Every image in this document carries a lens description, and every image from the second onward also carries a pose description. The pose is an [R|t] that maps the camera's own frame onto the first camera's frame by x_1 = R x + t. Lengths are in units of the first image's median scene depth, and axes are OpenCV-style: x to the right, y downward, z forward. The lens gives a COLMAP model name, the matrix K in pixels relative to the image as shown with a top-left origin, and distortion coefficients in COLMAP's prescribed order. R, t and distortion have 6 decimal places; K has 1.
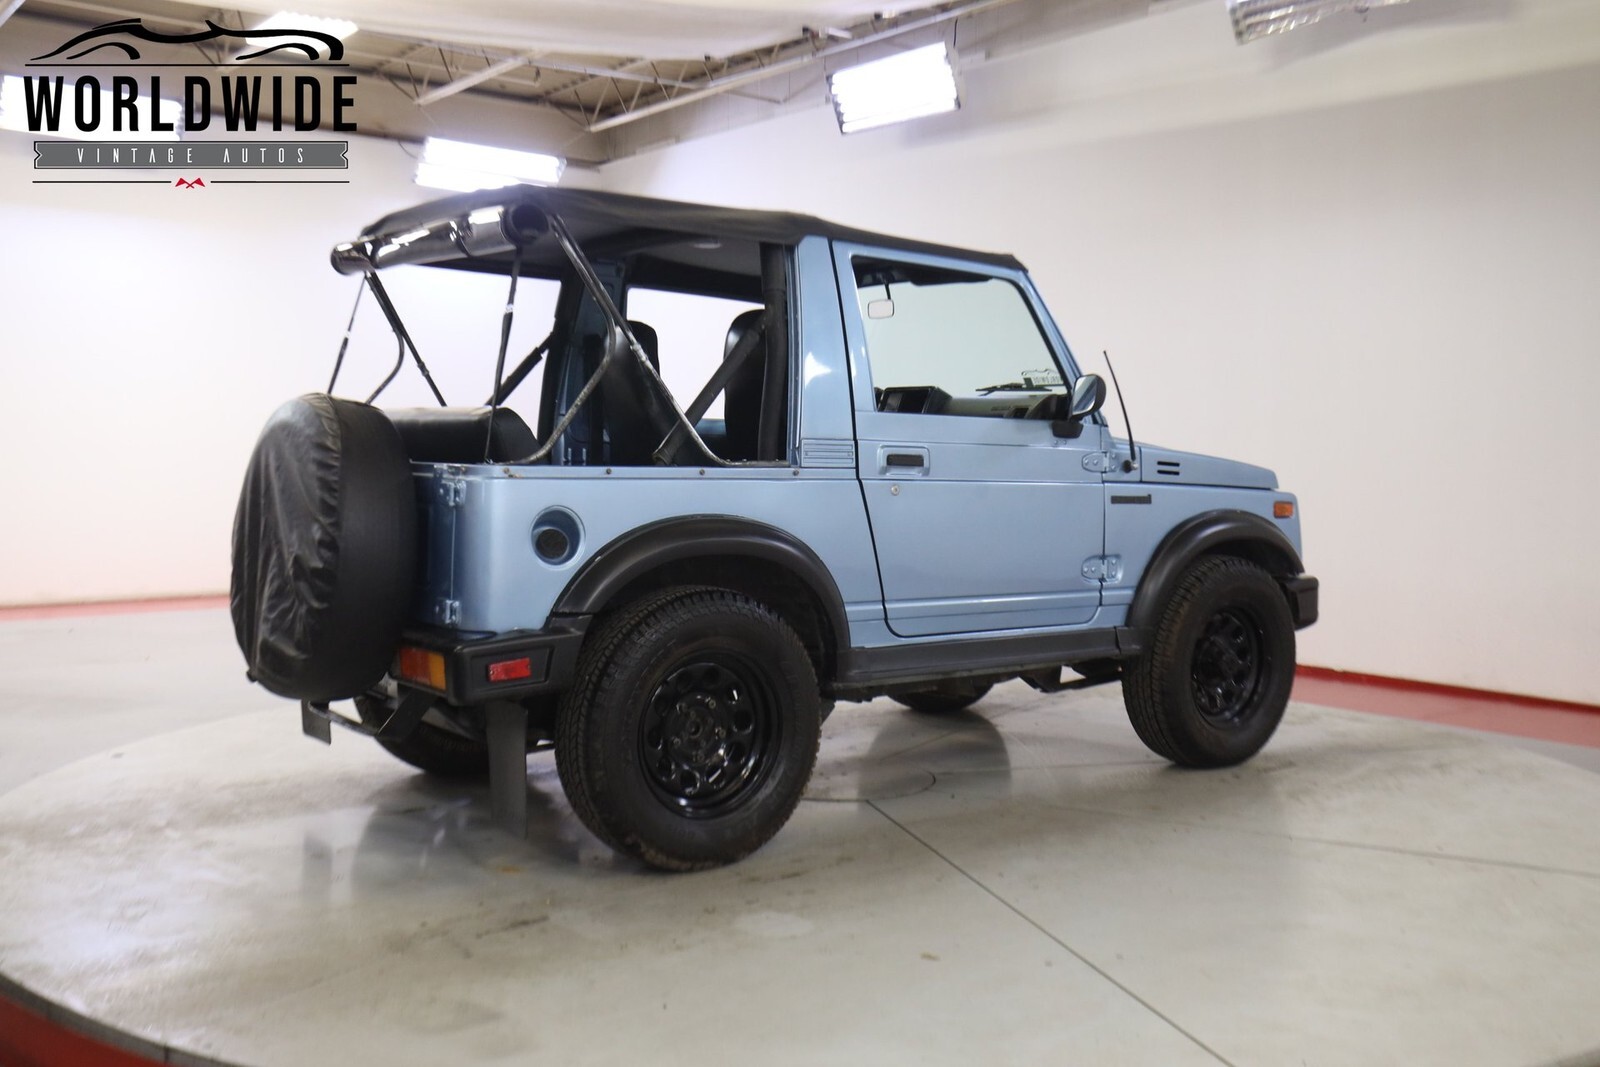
lens RADIAL K [[1587.5, 0, 777.5], [0, 1587.5, 530.9], [0, 0, 1]] dist [-0.009435, 0.004552]
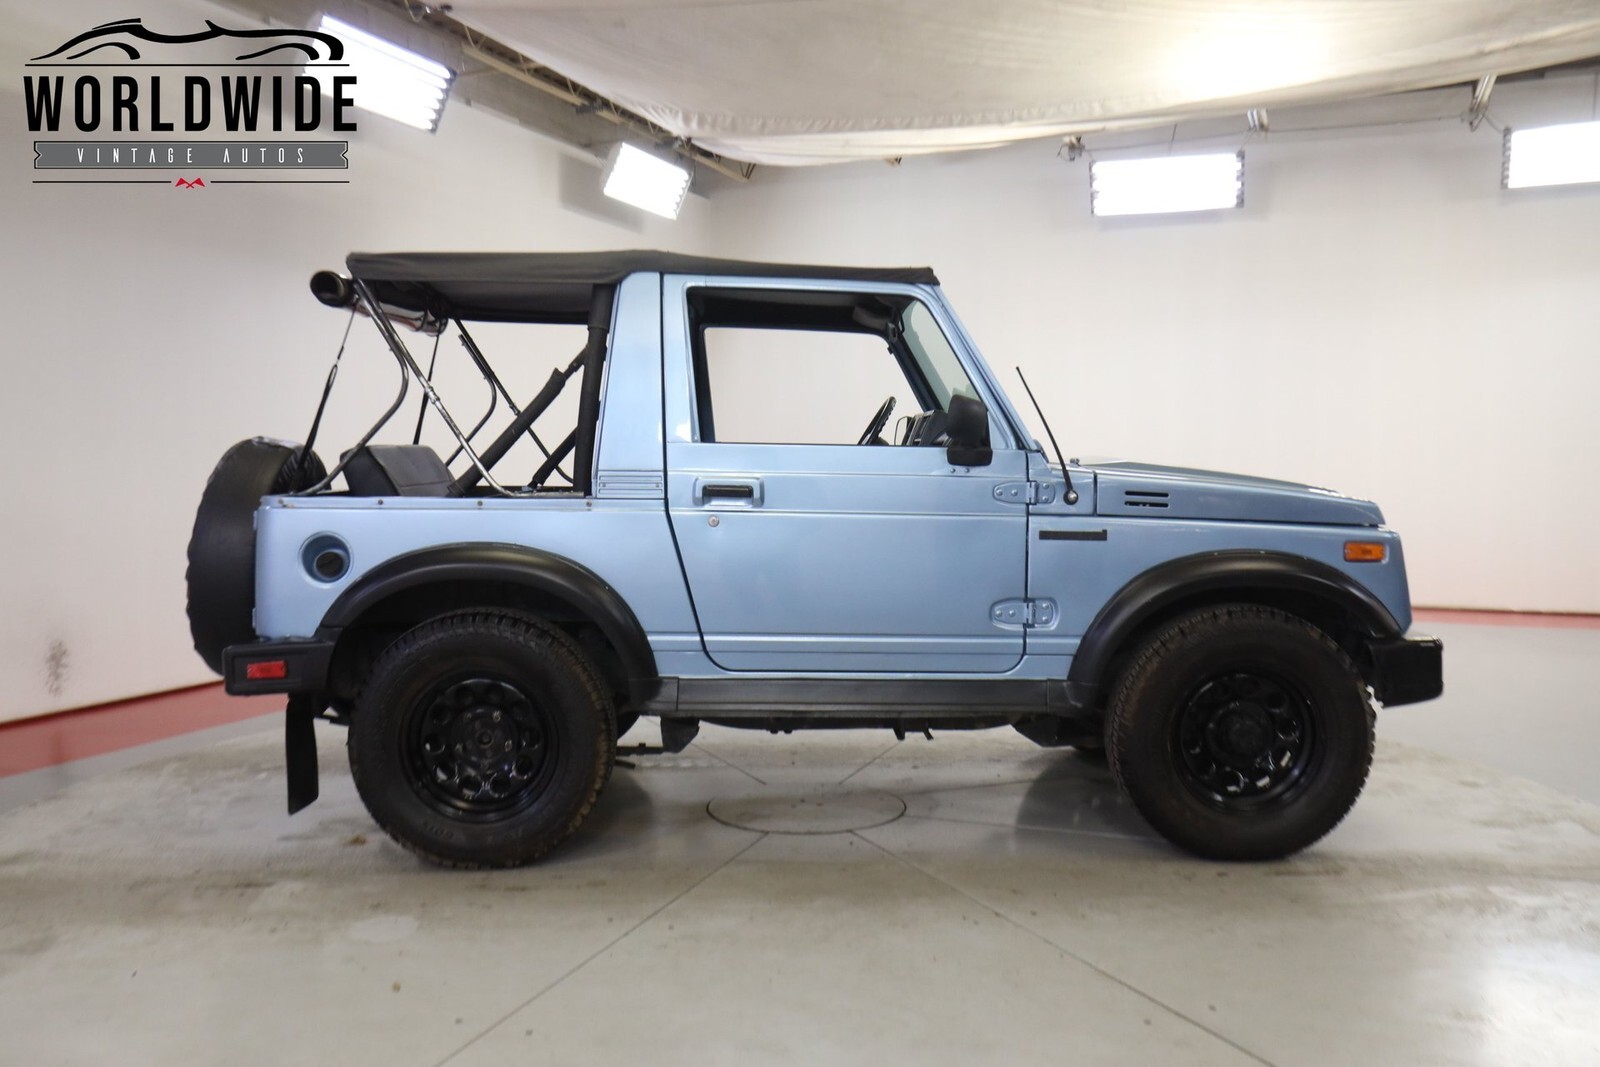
lens RADIAL K [[1403.0, 0, 800.0], [0, 1403.0, 533.5], [0, 0, 1]] dist [-0.001022, -0.004226]
pose [[0.802129, 0.023531, -0.596687, 0.530105], [-0.023691, 0.999691, 0.007576, -0.021614], [0.596681, 0.008059, 0.802438, 0.274423]]
